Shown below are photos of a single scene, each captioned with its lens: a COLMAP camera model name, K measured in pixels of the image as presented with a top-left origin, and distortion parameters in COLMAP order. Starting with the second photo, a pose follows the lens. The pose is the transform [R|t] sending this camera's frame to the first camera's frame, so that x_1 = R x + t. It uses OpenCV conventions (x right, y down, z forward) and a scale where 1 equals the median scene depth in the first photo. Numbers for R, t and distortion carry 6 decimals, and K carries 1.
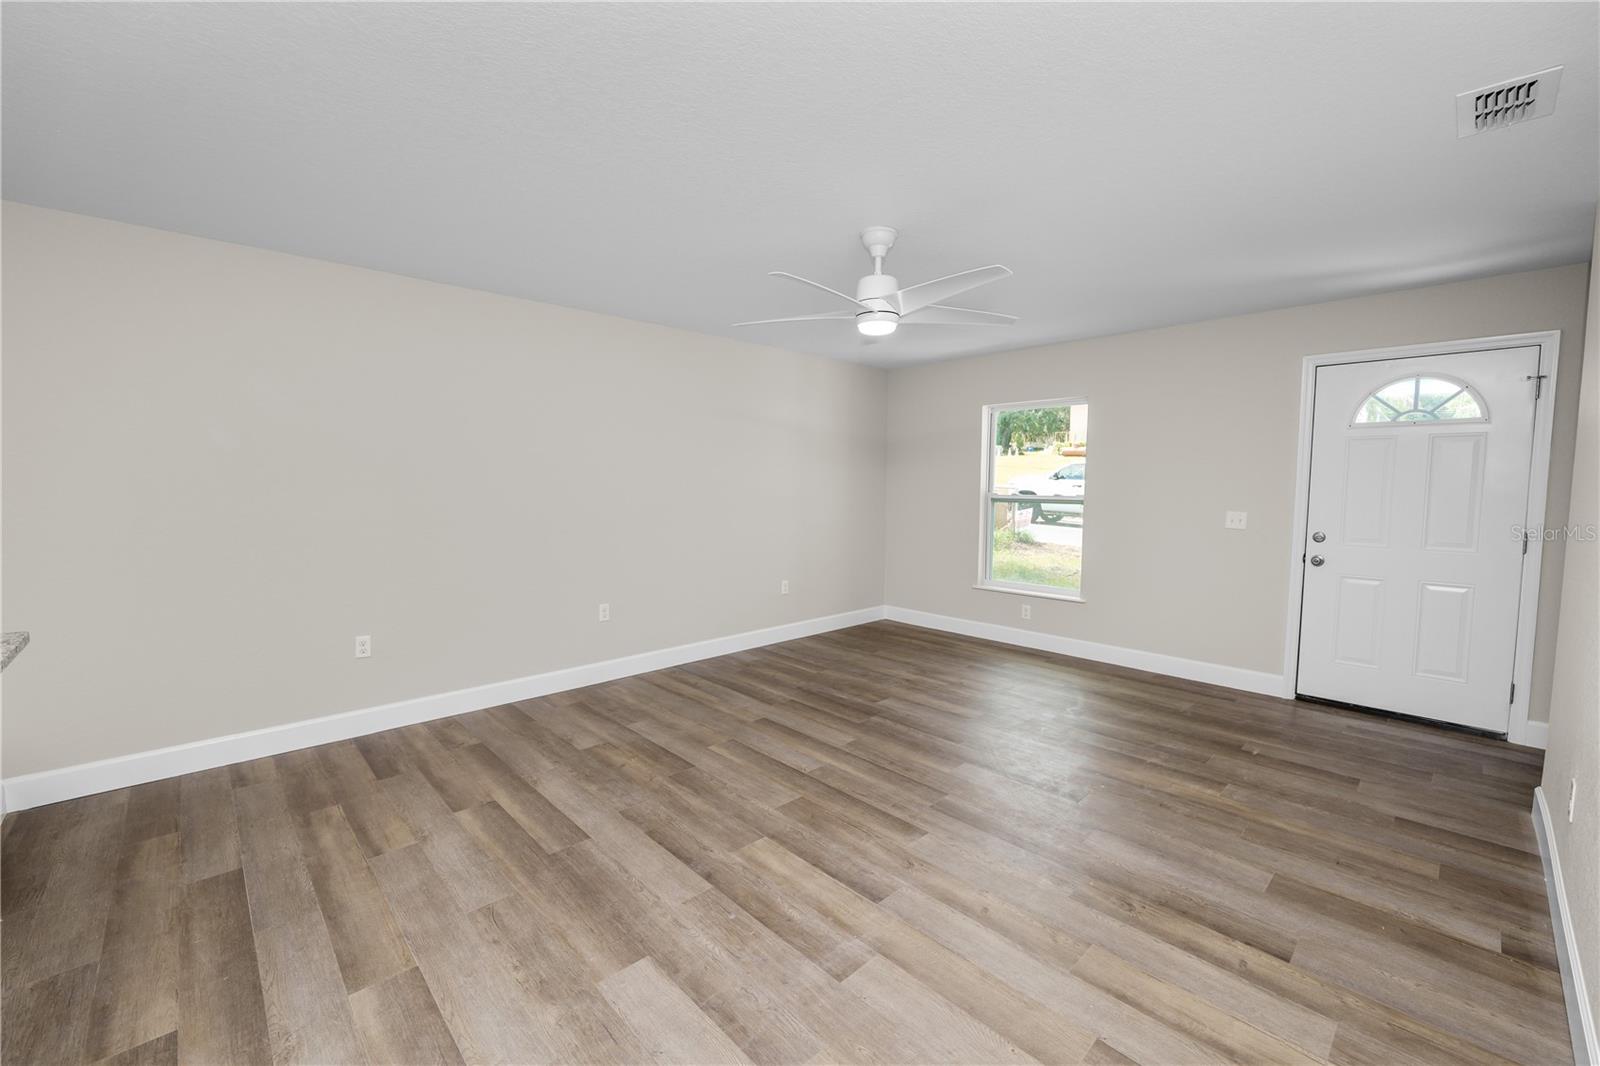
lens RADIAL K [[652.7, 0, 798.8], [0, 652.7, 529.8], [0, 0, 1]] dist [-0.012993, 0.001261]
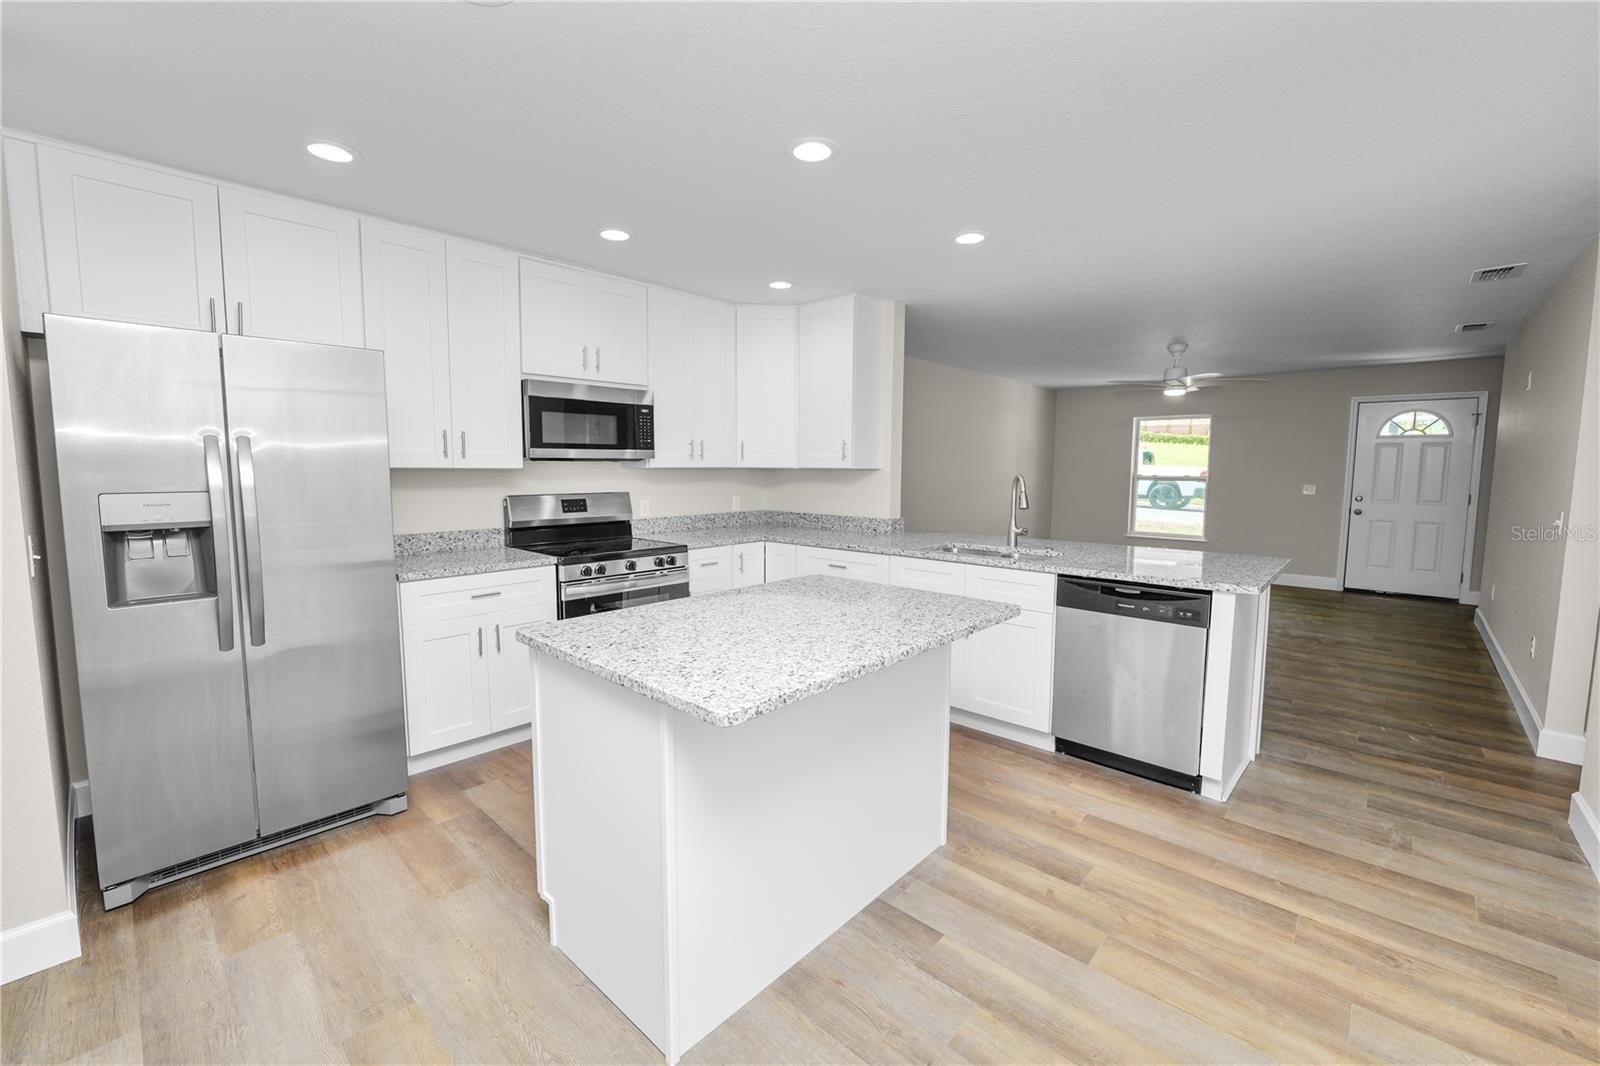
lens RADIAL K [[651.6, 0, 797.5], [0, 651.6, 524.8], [0, 0, 1]] dist [-0.011849, 0.000575]
pose [[0.998260, -0.006347, 0.058629, -1.173970], [0.005150, 0.999775, 0.020558, 0.053450], [-0.058746, -0.020221, 0.998068, -0.955149]]
